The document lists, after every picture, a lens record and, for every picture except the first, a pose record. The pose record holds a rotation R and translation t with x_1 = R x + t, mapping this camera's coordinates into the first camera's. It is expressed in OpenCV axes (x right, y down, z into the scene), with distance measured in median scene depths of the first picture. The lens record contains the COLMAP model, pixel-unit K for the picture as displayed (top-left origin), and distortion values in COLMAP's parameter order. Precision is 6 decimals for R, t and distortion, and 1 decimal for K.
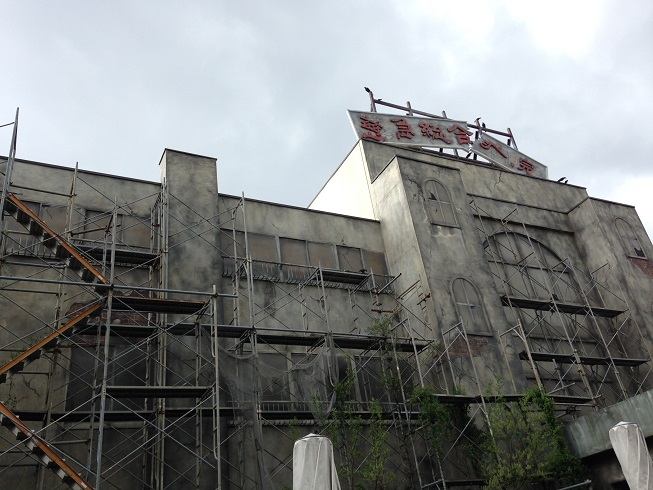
lens RADIAL K [[603.4, 0, 326.5], [0, 603.4, 245.0], [0, 0, 1]] dist [0.230675, -0.335120]
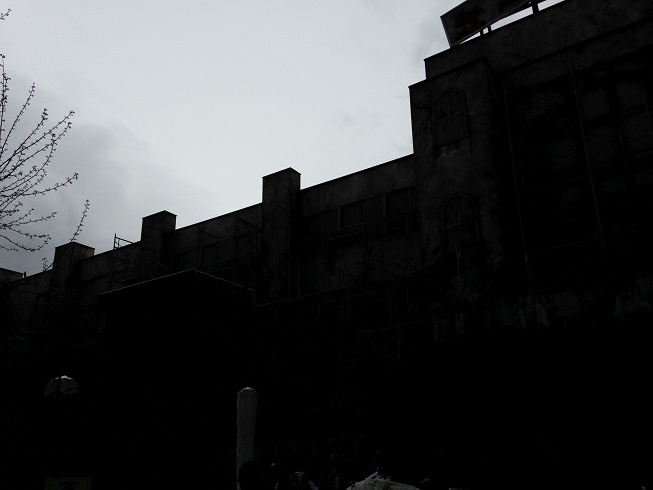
lens RADIAL K [[593.9, 0, 330.7], [0, 593.9, 263.3], [0, 0, 1]] dist [0.157585, -0.203185]
pose [[0.499980, -0.160892, -0.850960, 0.964938], [0.404814, 0.912057, 0.065404, 0.004838], [0.765601, -0.377181, 0.521142, 0.283348]]
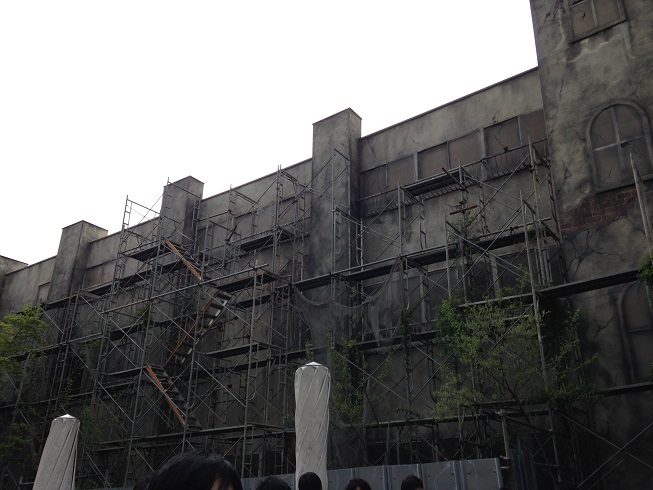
lens RADIAL K [[593.9, 0, 330.7], [0, 593.9, 263.3], [0, 0, 1]] dist [0.157585, -0.203185]
pose [[0.457735, -0.198052, -0.866749, 0.644070], [0.399152, 0.916884, 0.001286, 0.090942], [0.794453, -0.346553, 0.498743, 0.358942]]
